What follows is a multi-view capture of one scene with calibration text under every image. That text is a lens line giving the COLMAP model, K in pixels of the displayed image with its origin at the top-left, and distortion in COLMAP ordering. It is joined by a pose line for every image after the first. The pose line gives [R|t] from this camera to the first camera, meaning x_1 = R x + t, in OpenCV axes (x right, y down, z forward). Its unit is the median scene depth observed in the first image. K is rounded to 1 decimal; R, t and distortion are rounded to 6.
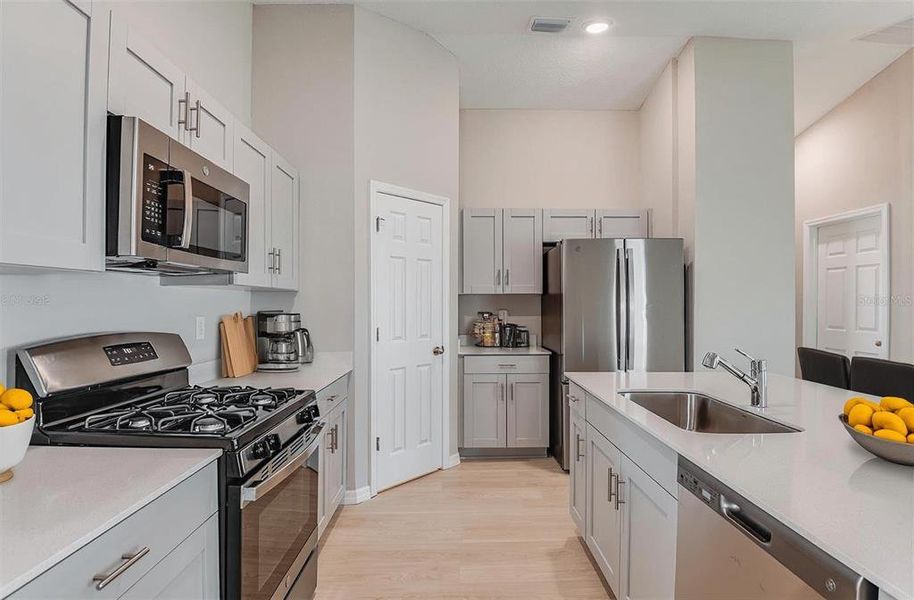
lens RADIAL K [[465.6, 0, 457.0], [0, 465.6, 300.0], [0, 0, 1]] dist [-0.000418, -0.000238]
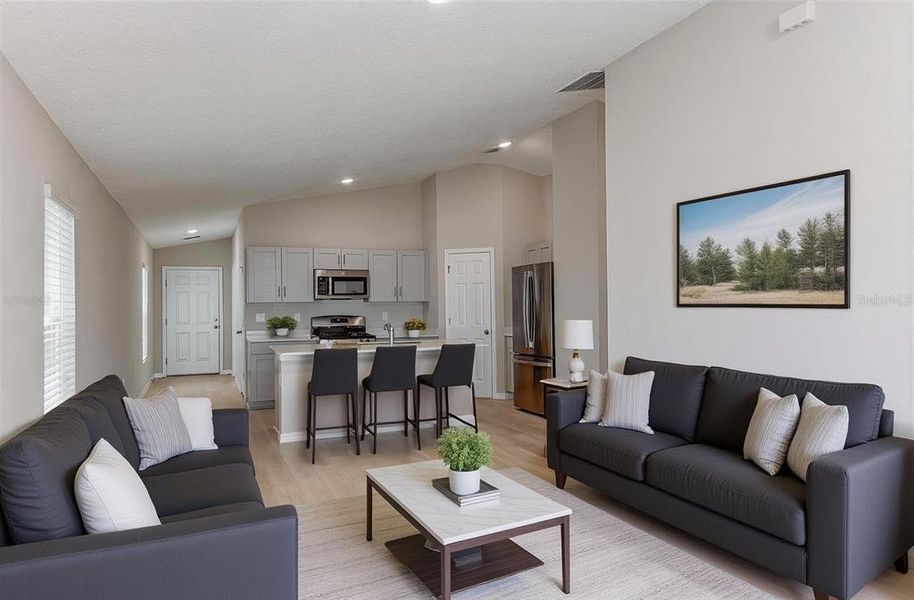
lens RADIAL K [[616.9, 0, 457.0], [0, 616.9, 300.0], [0, 0, 1]] dist [0.007532, 0.000807]
pose [[0.378288, -0.012022, -0.925610, 2.547309], [0.019265, 0.999801, -0.005112, -0.008122], [0.925488, -0.015898, 0.378444, -0.032646]]
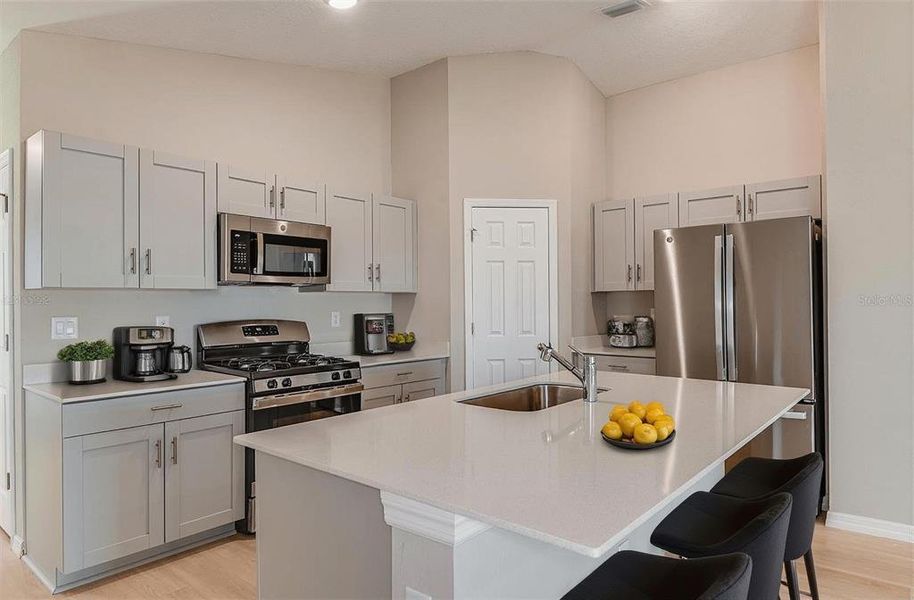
lens RADIAL K [[560.6, 0, 461.8], [0, 560.6, 296.4], [0, 0, 1]] dist [0.023744, -0.041519]
pose [[0.760965, -0.009775, -0.648719, 0.754506], [0.010754, 0.999939, -0.002453, -0.004334], [0.648703, -0.005109, 0.761024, -0.096202]]
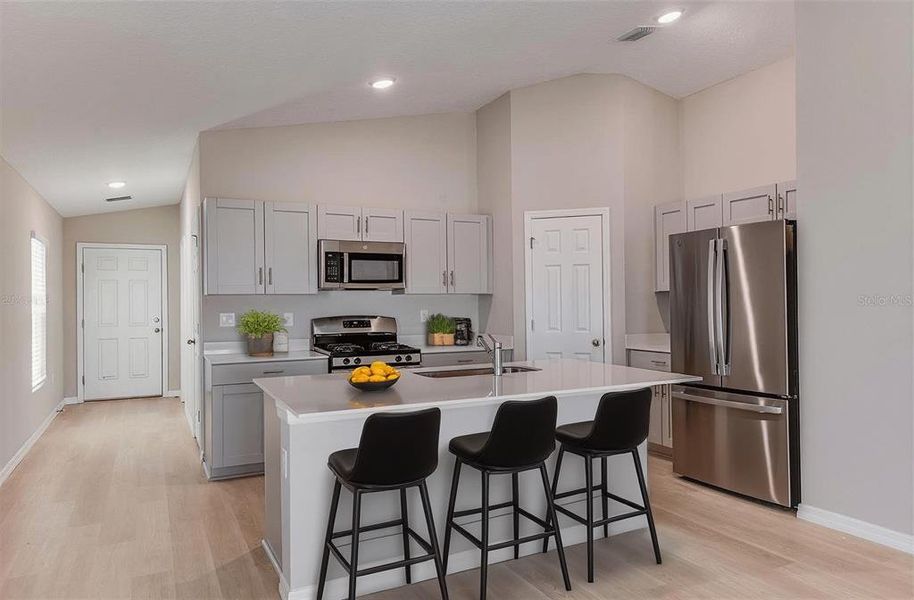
lens RADIAL K [[616.9, 0, 457.0], [0, 616.9, 300.0], [0, 0, 1]] dist [0.007532, 0.000807]
pose [[0.439405, -0.005343, -0.898273, 1.385271], [0.016652, 0.999859, 0.002199, -0.006327], [0.898134, -0.015924, 0.439432, 0.024642]]
